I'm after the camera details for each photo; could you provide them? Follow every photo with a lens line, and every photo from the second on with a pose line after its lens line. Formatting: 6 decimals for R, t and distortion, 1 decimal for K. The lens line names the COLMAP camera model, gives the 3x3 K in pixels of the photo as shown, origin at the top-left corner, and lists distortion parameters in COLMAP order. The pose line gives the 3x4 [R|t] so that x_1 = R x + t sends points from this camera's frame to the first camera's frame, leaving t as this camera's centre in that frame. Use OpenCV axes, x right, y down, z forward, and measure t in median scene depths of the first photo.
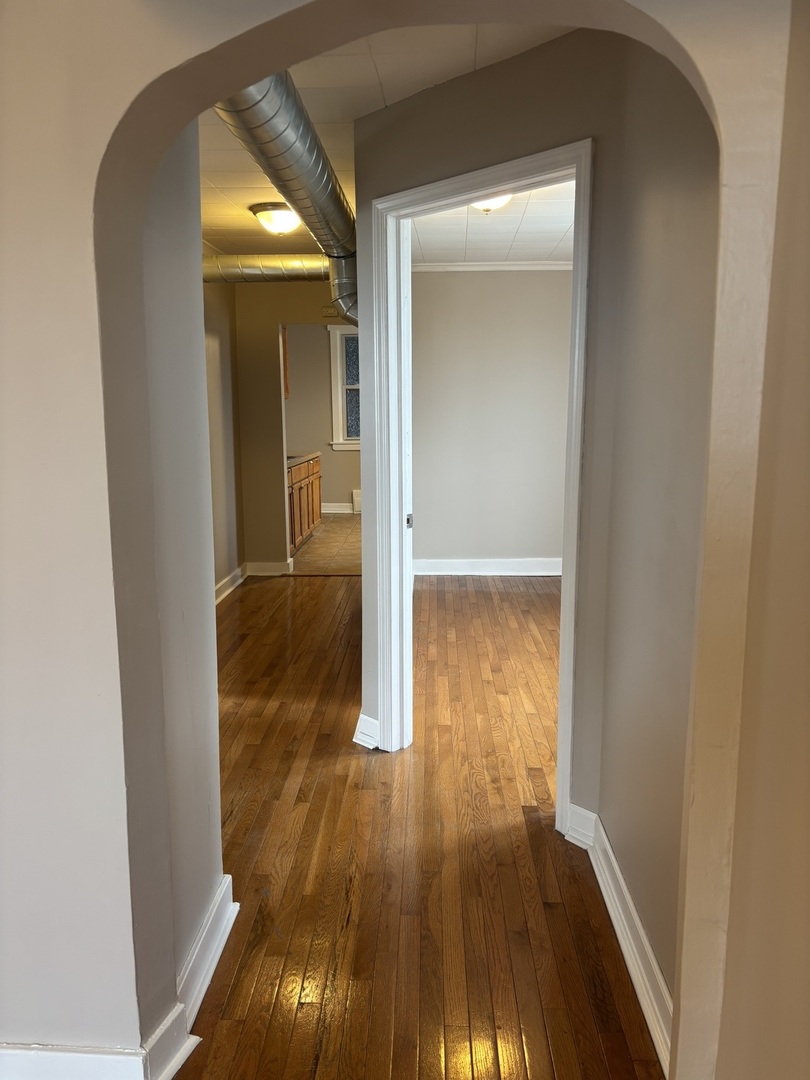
lens RADIAL K [[816.9, 0, 411.3], [0, 816.9, 546.0], [0, 0, 1]] dist [0.009485, 0.000275]
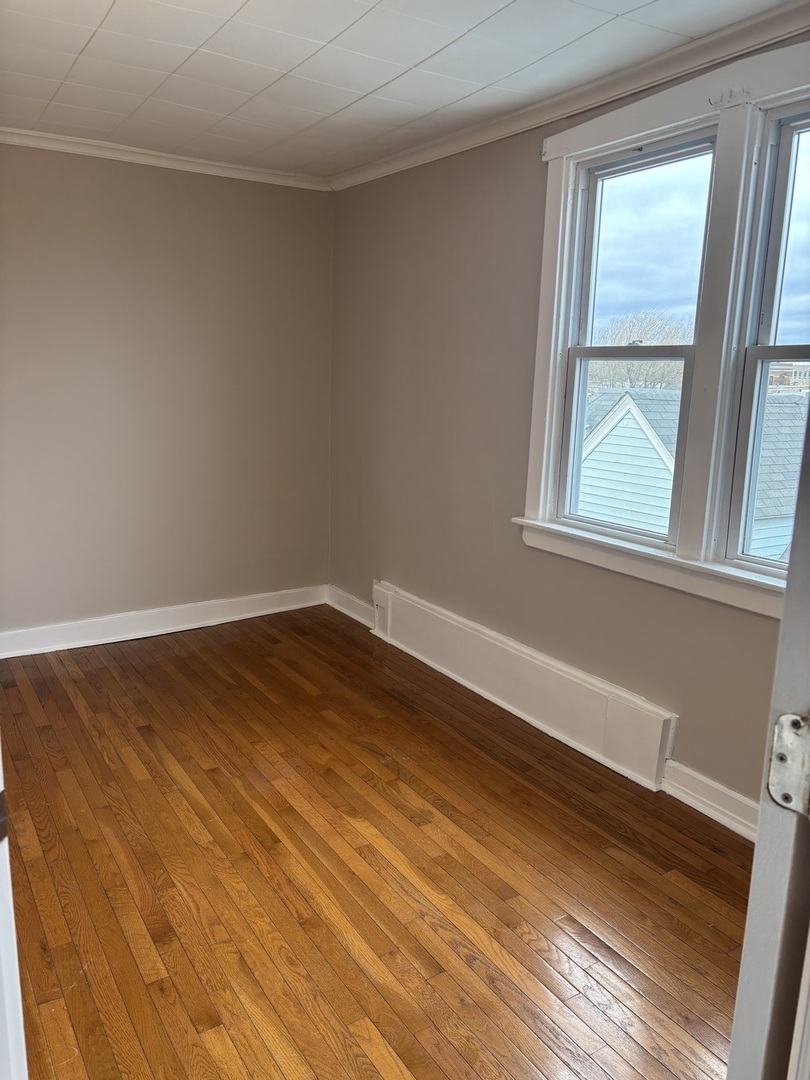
lens RADIAL K [[816.9, 0, 404.5], [0, 816.9, 540.3], [0, 0, 1]] dist [0.009485, 0.000275]
pose [[0.829904, -0.091318, 0.550382, -0.022188], [0.072345, 0.995799, 0.056133, -0.094807], [-0.553196, -0.006767, 0.833024, 0.505956]]
